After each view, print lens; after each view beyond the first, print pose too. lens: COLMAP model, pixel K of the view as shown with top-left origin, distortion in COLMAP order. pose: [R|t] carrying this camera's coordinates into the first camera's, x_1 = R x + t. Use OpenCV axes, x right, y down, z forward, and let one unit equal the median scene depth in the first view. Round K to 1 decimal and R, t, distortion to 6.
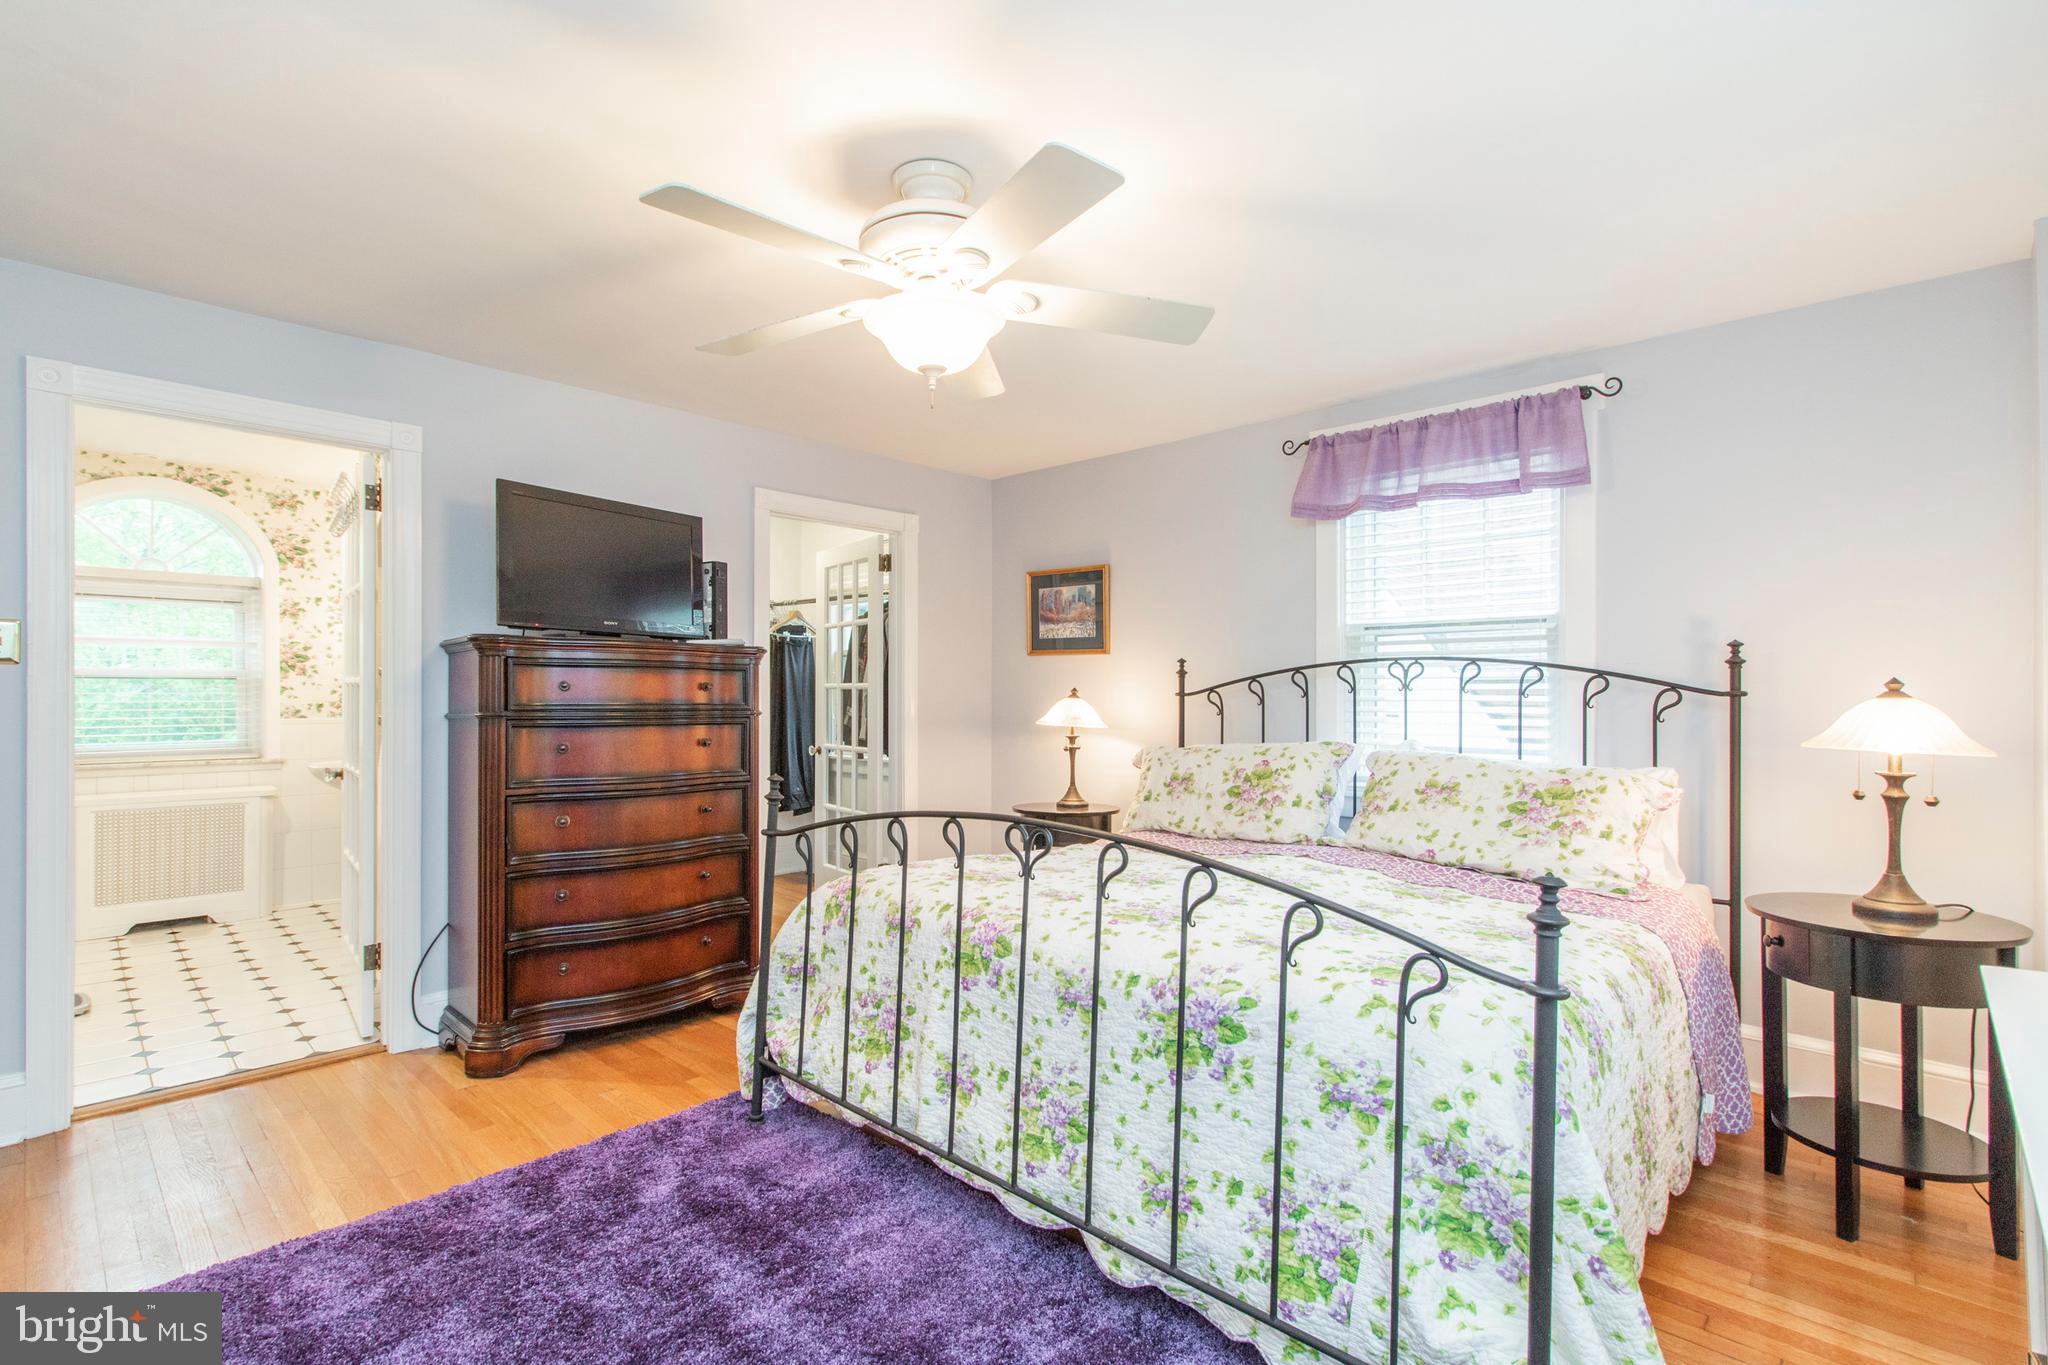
lens RADIAL K [[948.3, 0, 1015.6], [0, 948.3, 704.4], [0, 0, 1]] dist [0.002190, 0.000168]
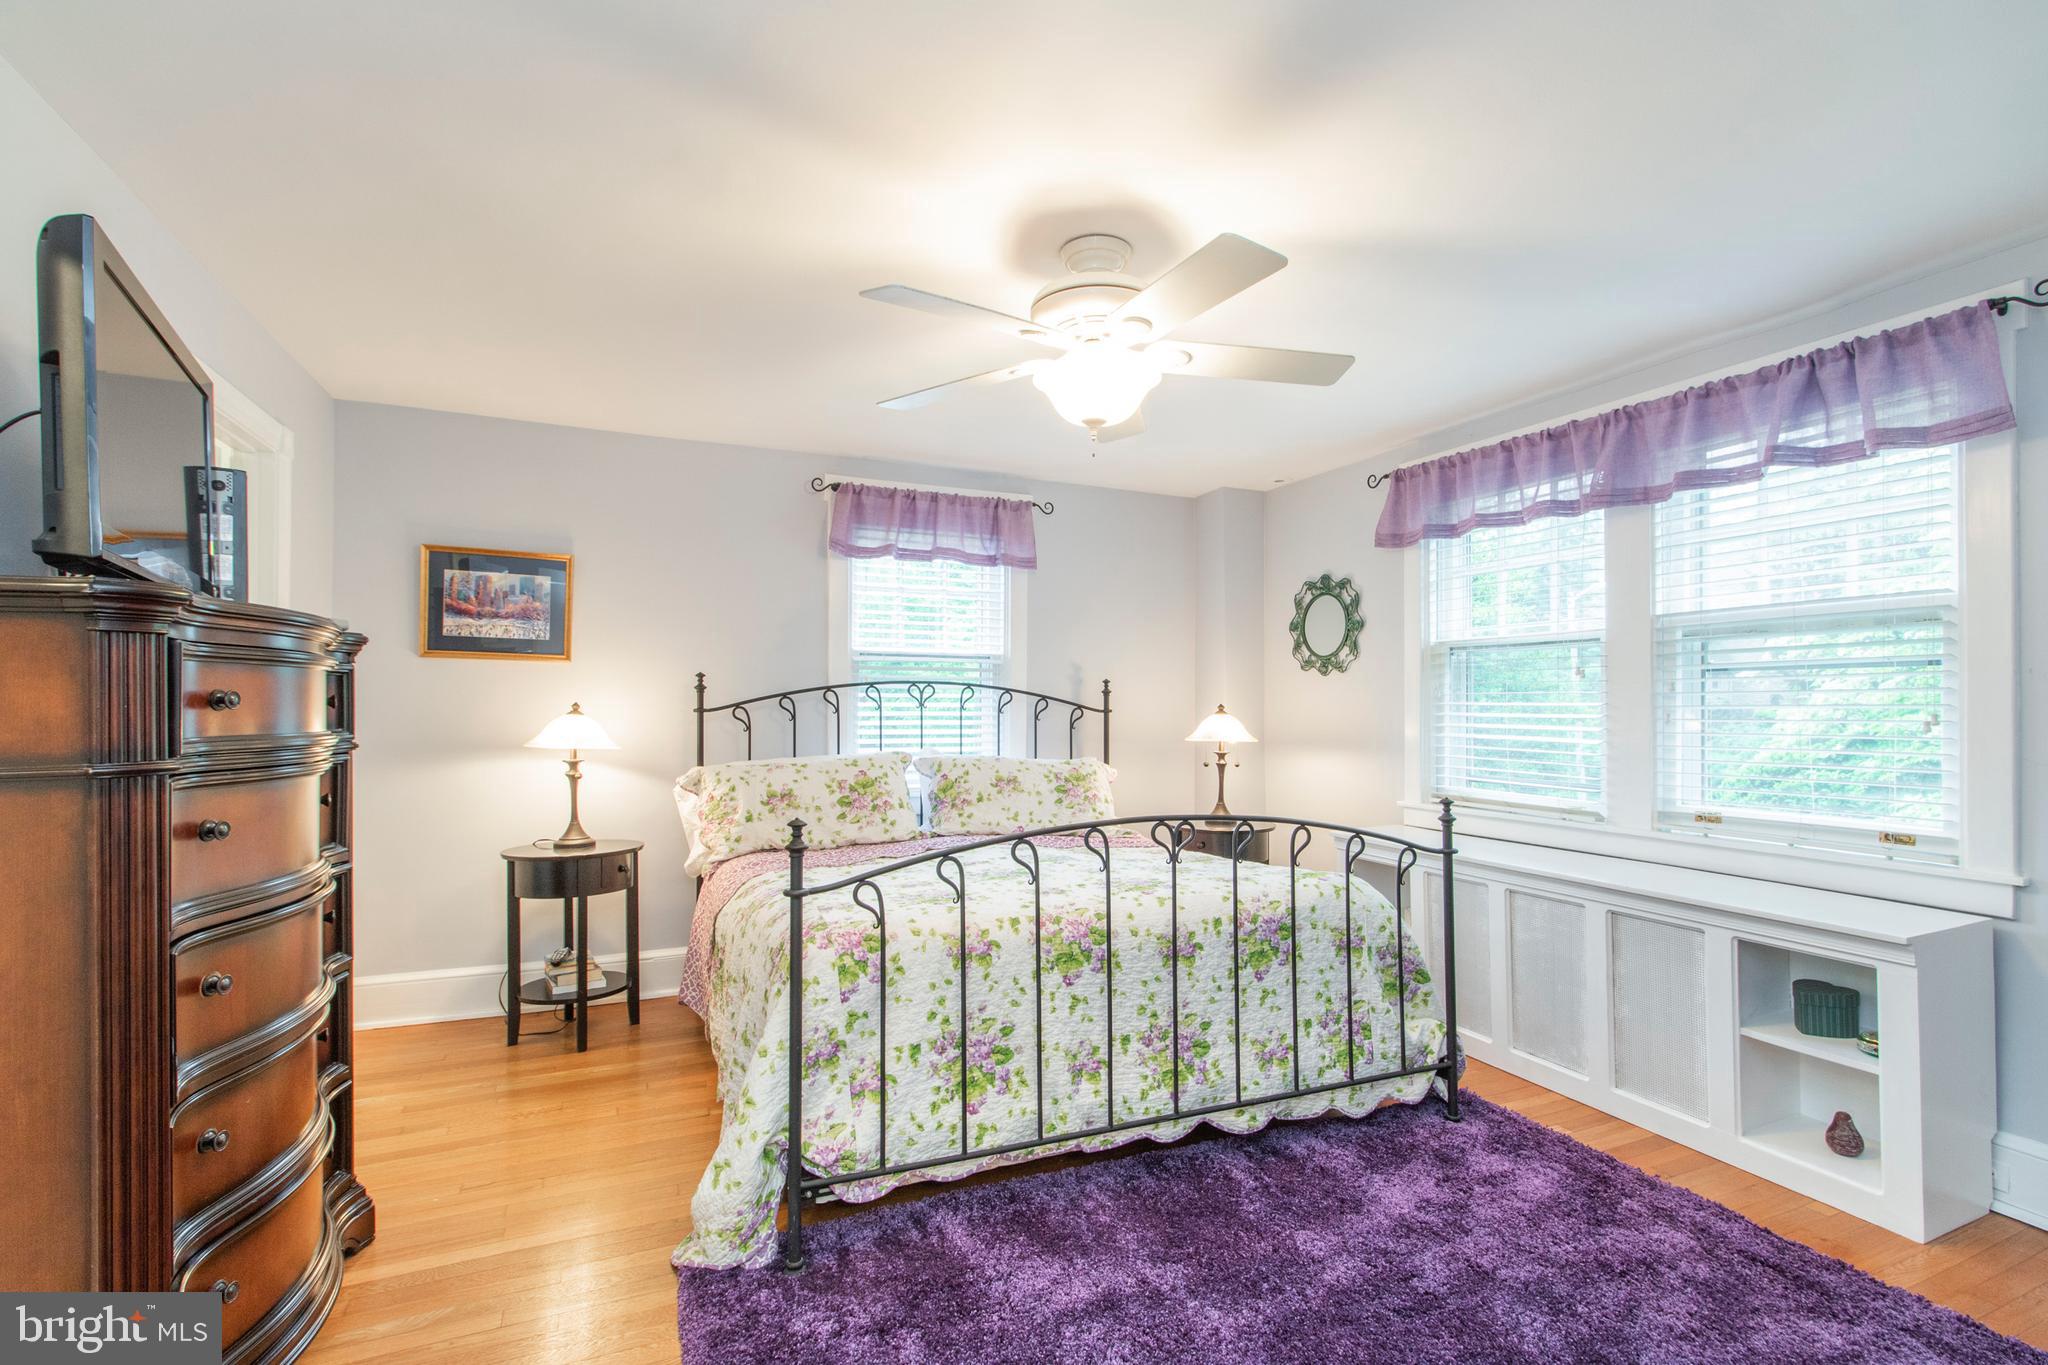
lens RADIAL K [[948.3, 0, 1039.7], [0, 948.3, 700.3], [0, 0, 1]] dist [0.002190, 0.000168]
pose [[0.379963, 0.009922, 0.924949, -0.967439], [0.005692, 0.999898, -0.013065, -0.010686], [-0.924984, 0.010228, 0.379868, 0.549819]]
